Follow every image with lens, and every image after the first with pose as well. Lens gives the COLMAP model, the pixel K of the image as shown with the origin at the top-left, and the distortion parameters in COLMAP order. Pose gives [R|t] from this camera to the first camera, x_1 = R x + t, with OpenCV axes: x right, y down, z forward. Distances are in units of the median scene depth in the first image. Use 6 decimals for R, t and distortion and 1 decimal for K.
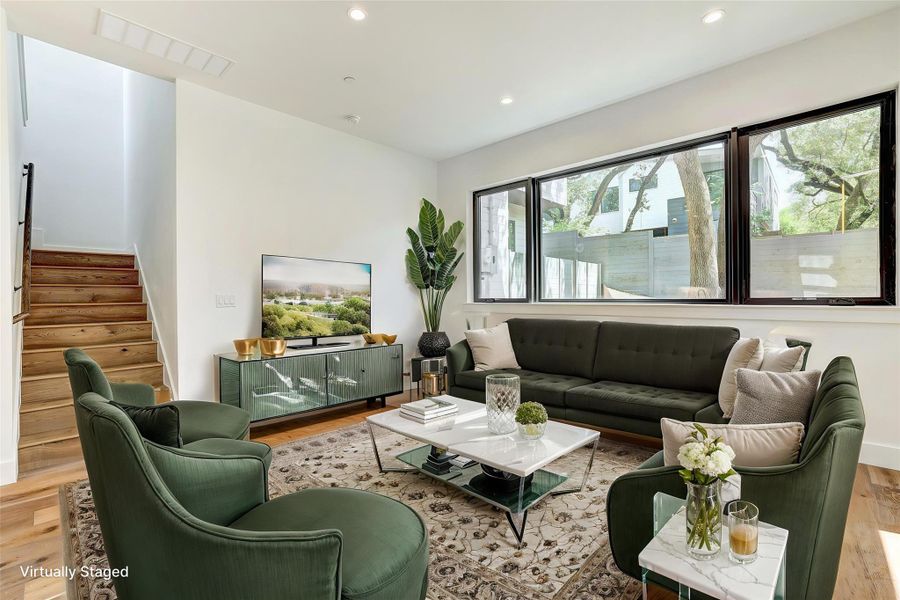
lens RADIAL K [[399.0, 0, 448.2], [0, 399.0, 294.6], [0, 0, 1]] dist [-0.022208, 0.000433]
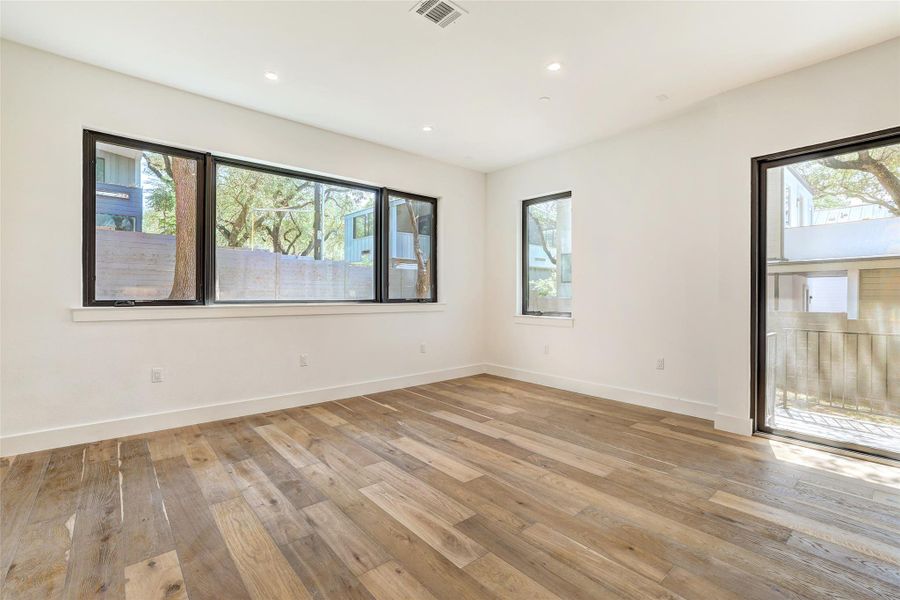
lens RADIAL K [[399.0, 0, 448.2], [0, 399.0, 294.6], [0, 0, 1]] dist [-0.022208, 0.000433]
pose [[0.101122, 0.010181, 0.994822, -0.540928], [-0.006756, 0.999932, -0.009547, 0.003124], [-0.994851, -0.005755, 0.101184, 0.407471]]
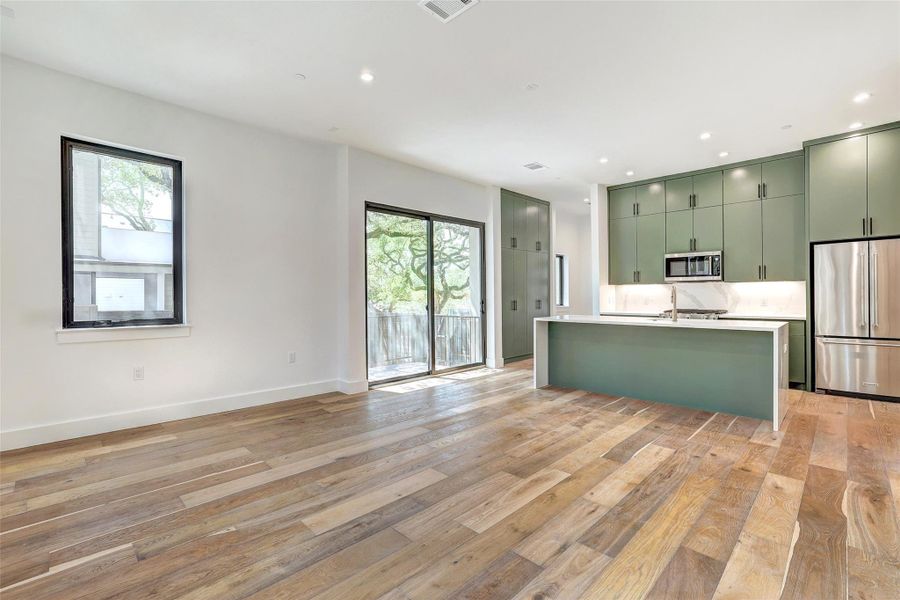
lens RADIAL K [[404.9, 0, 446.7], [0, 404.9, 295.0], [0, 0, 1]] dist [-0.020448, 0.000715]
pose [[-0.999519, 0.011860, 0.028643, -0.021532], [0.011761, 0.999924, -0.003619, 0.001597], [-0.028684, -0.003280, -0.999583, 0.997873]]
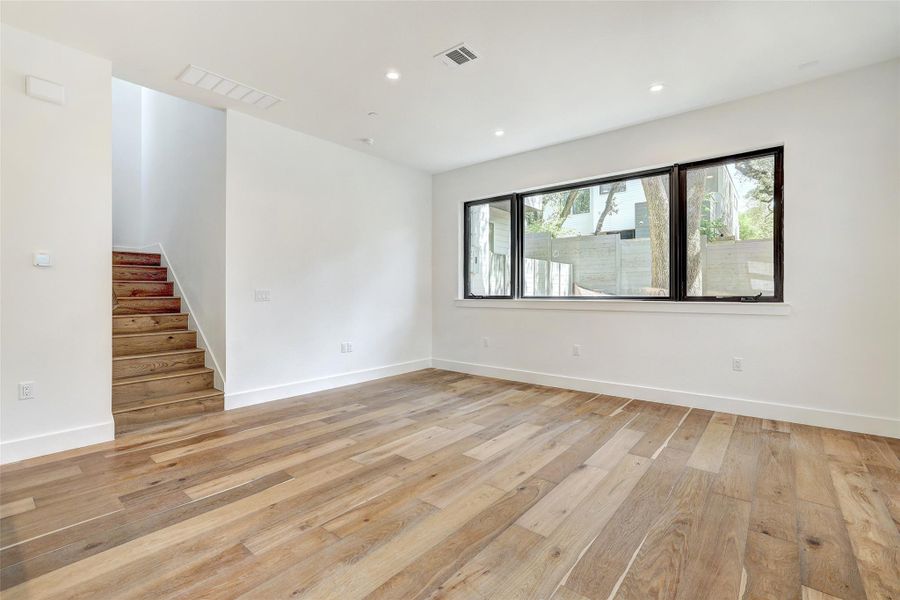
lens RADIAL K [[404.9, 0, 446.7], [0, 404.9, 295.0], [0, 0, 1]] dist [-0.020448, 0.000715]
pose [[0.997736, 0.007458, 0.066843, -0.072243], [-0.007935, 0.999945, 0.006867, 0.000966], [-0.066788, -0.007382, 0.997740, -0.180028]]
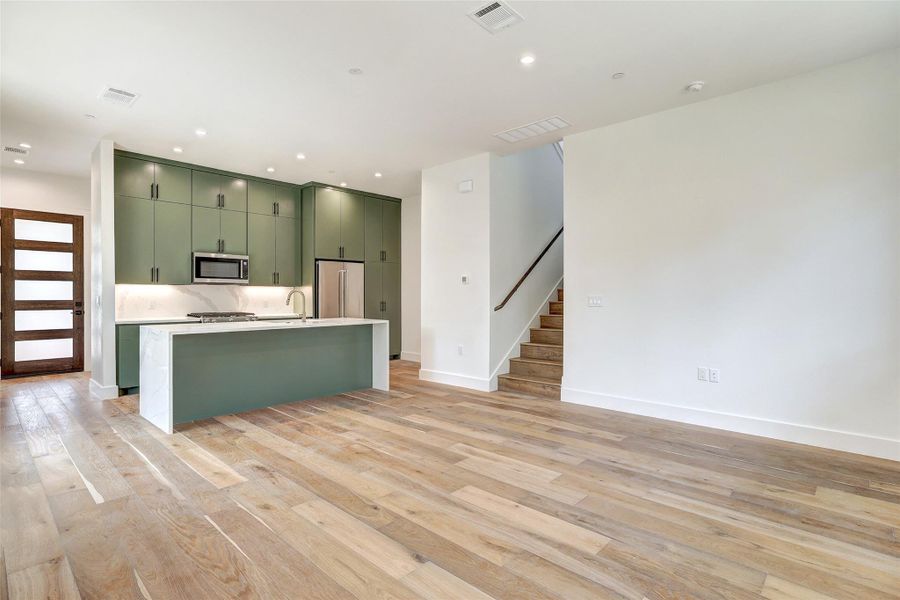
lens RADIAL K [[443.9, 0, 447.5], [0, 443.9, 298.8], [0, 0, 1]] dist [-0.017696, 0.000404]
pose [[0.006868, 0.013179, -0.999890, 0.587163], [-0.000416, 0.999913, 0.013176, -0.008184], [0.999976, 0.000325, 0.006873, 0.405107]]
